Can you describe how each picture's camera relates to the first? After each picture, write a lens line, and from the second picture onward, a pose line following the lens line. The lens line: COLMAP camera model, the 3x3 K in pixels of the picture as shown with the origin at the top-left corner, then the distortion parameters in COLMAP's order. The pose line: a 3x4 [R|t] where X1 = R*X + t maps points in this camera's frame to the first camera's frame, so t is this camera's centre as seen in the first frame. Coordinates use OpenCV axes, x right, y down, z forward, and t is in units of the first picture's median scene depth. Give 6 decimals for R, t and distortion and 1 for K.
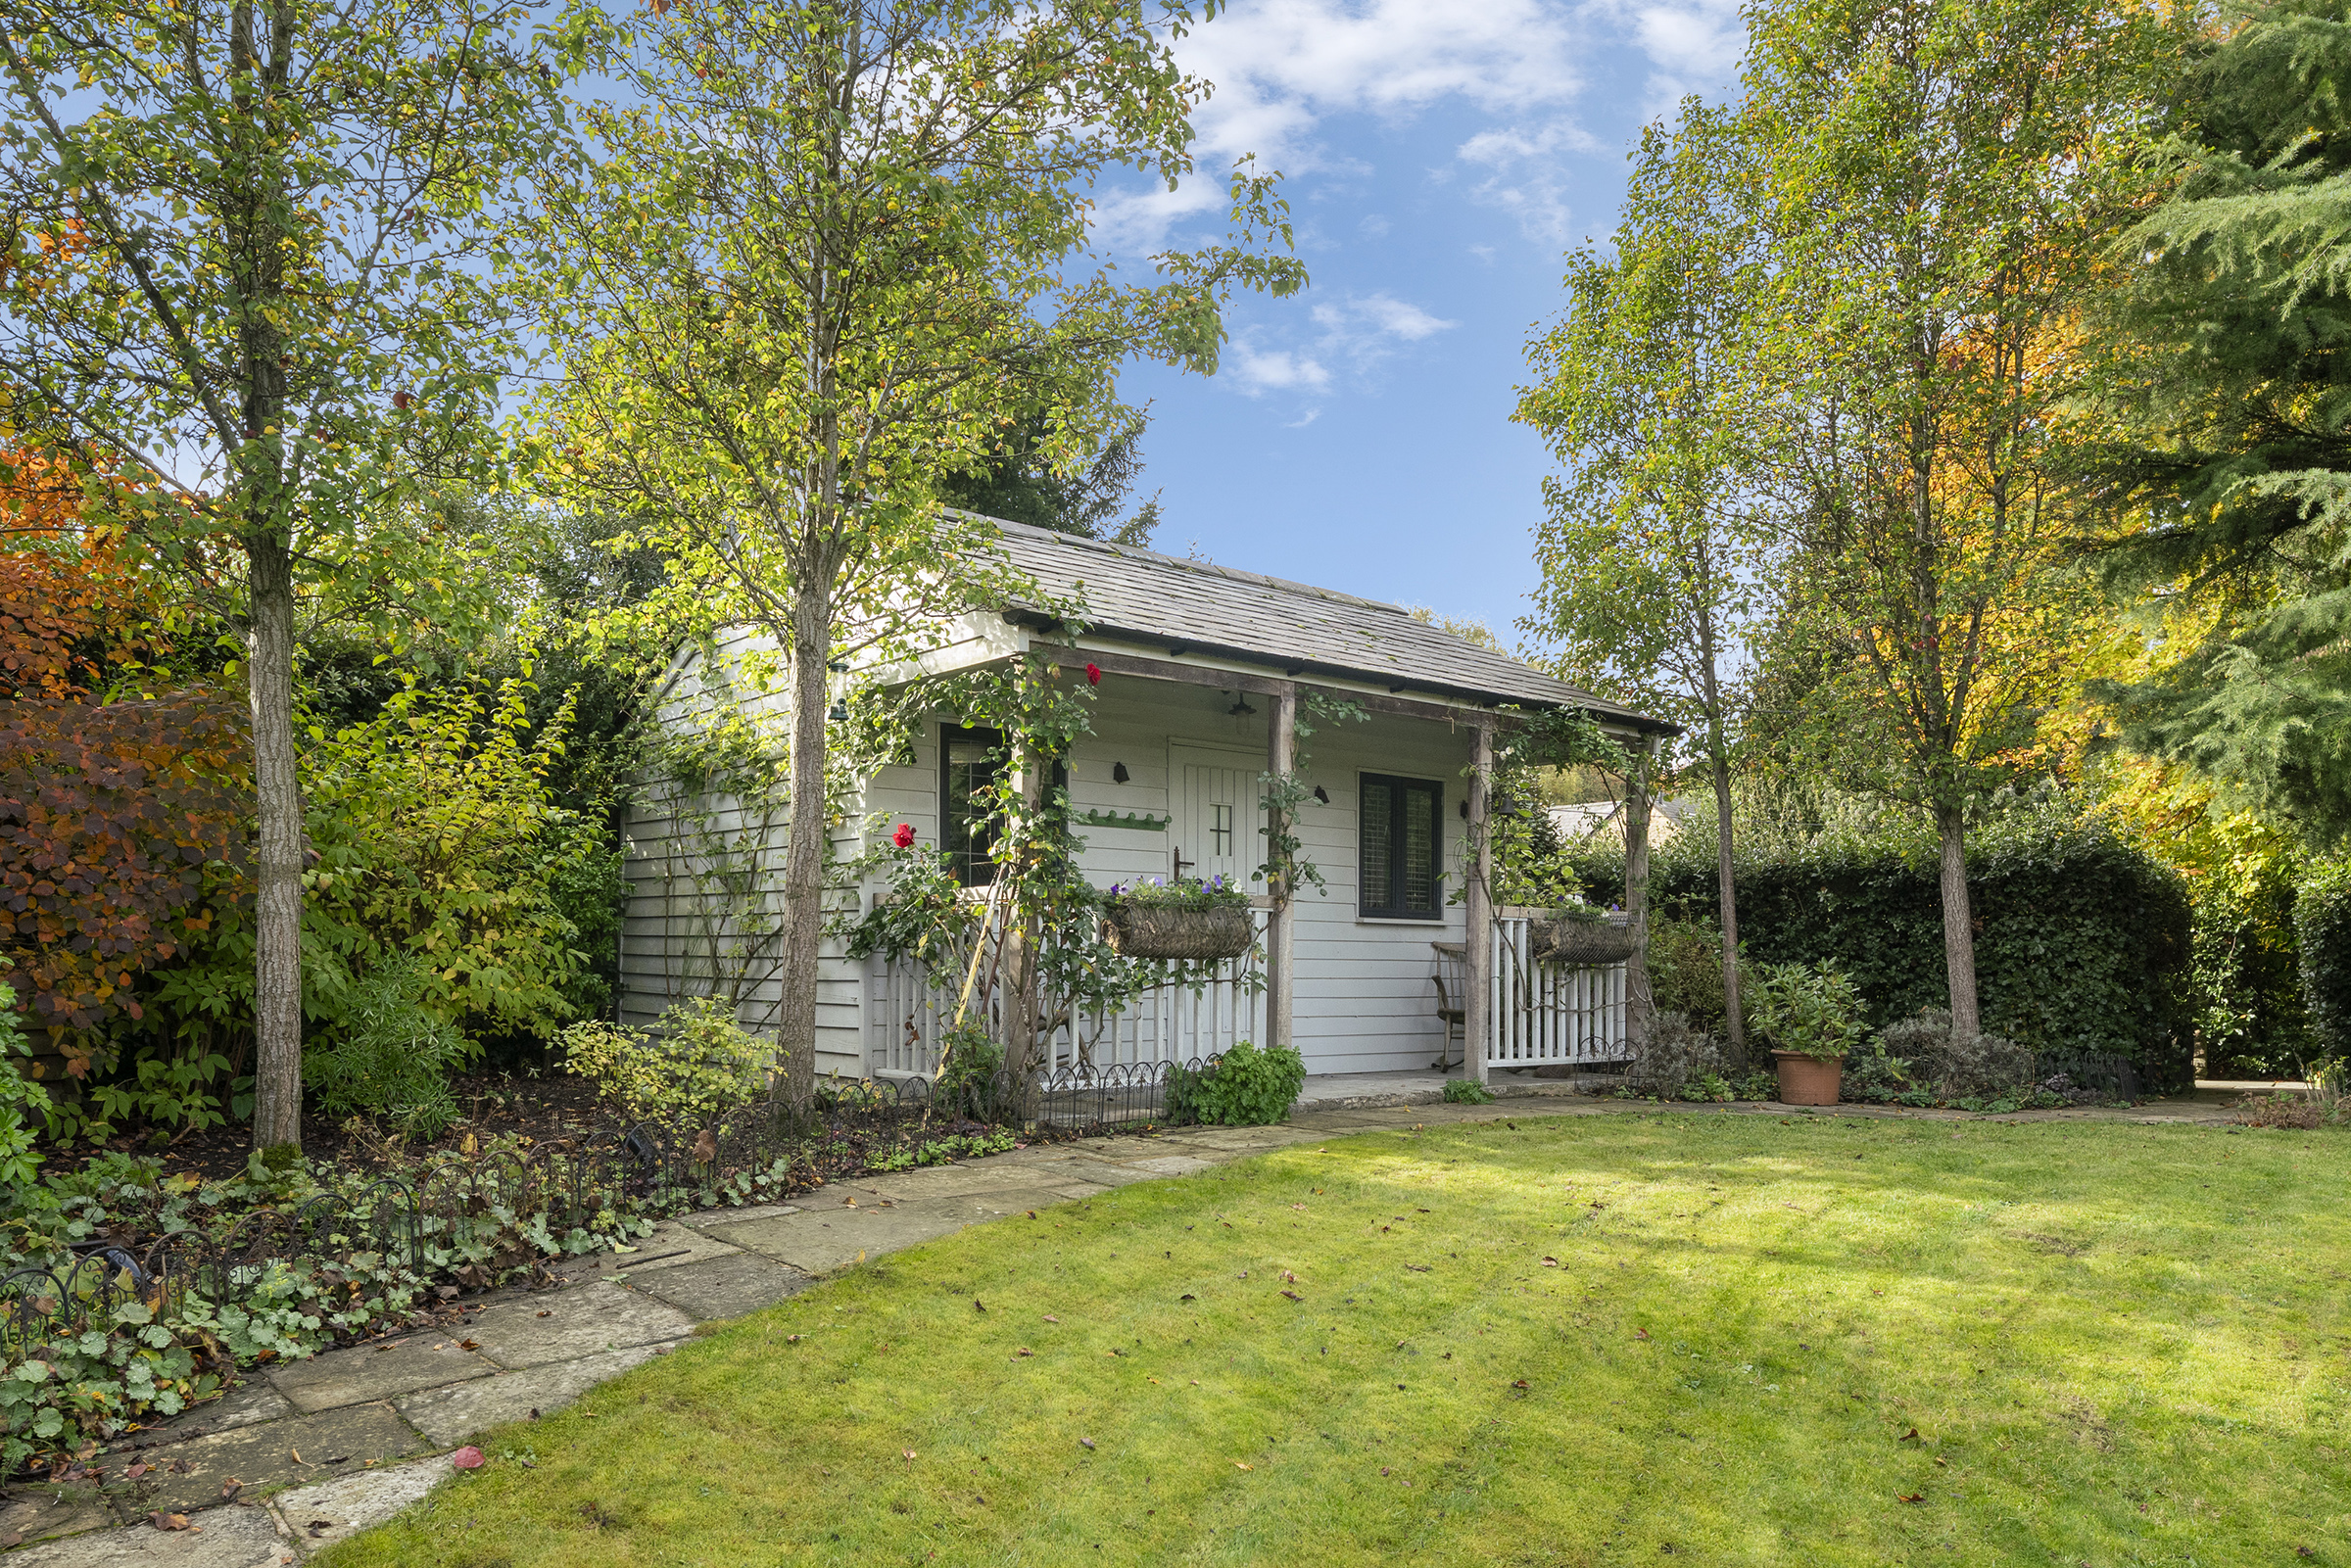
lens RADIAL K [[1684.7, 0, 1175.6], [0, 1684.7, 921.7], [0, 0, 1]] dist [-0.002652, 0.004657]
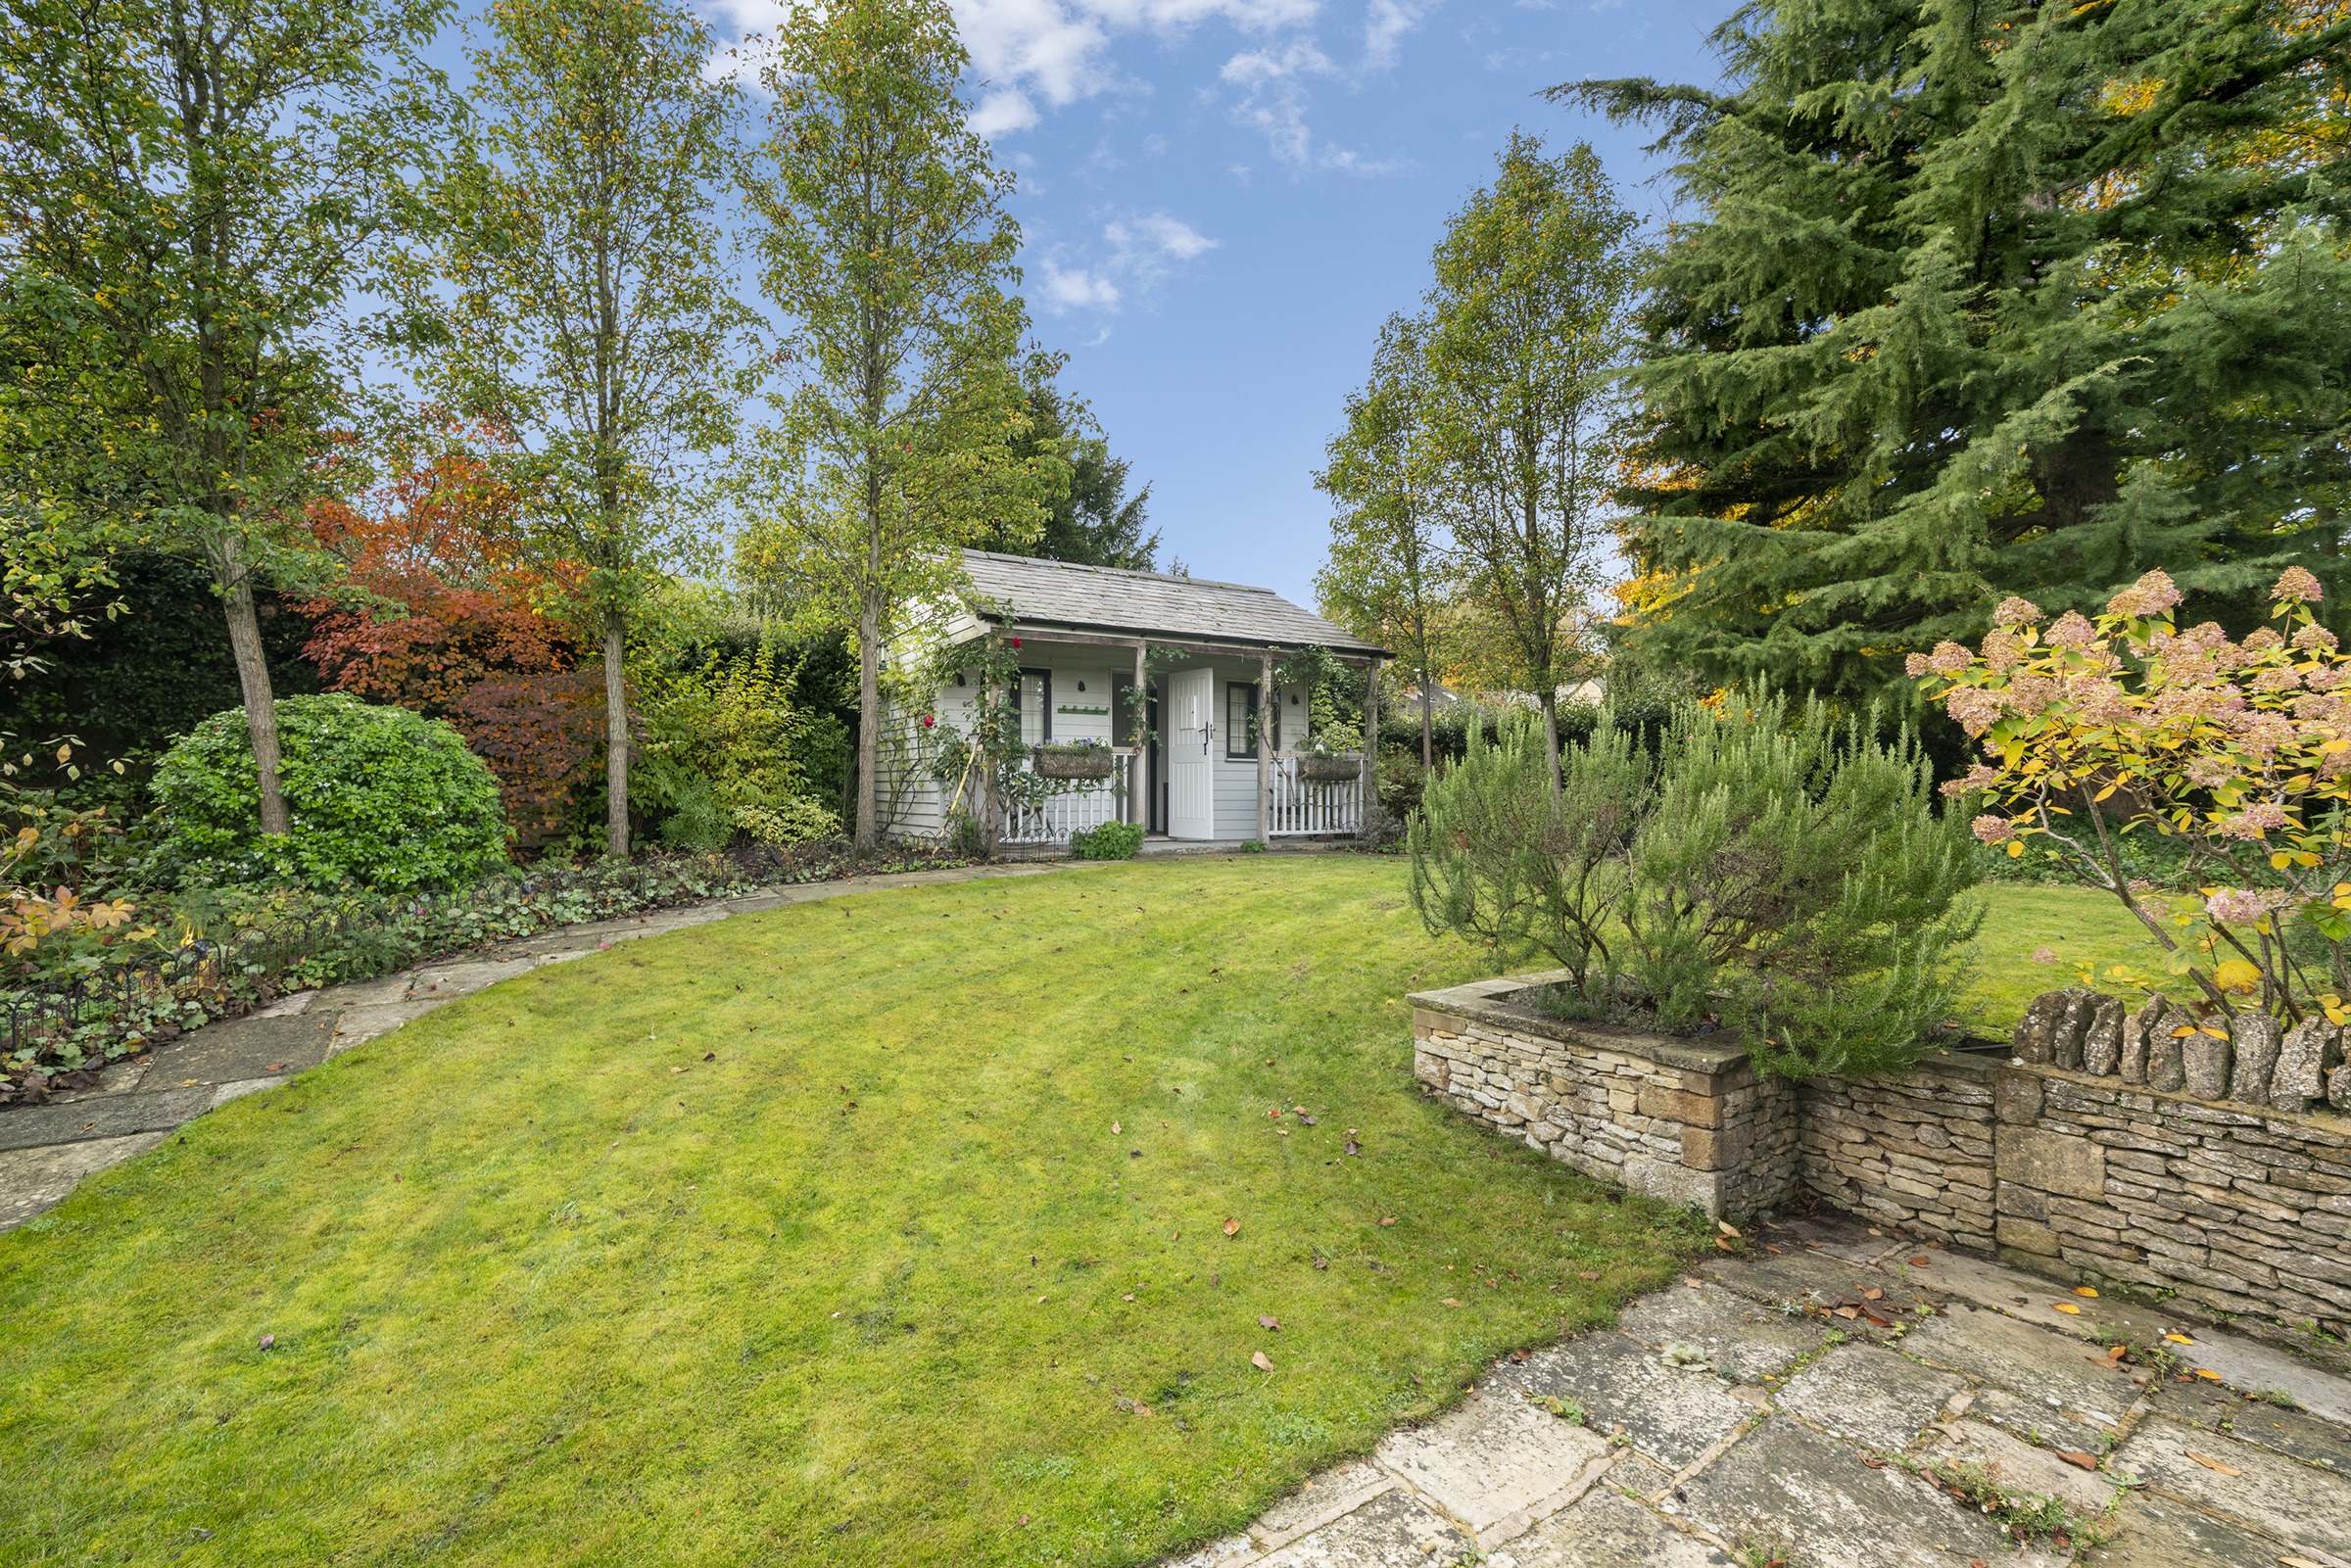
lens RADIAL K [[1019.8, 0, 1149.3], [0, 1019.8, 786.0], [0, 0, 1]] dist [-0.000052, -0.000064]
pose [[0.987548, -0.008832, -0.157073, 0.282299], [0.011900, 0.999756, 0.018602, 0.008714], [0.156870, -0.020240, 0.987412, -0.206626]]
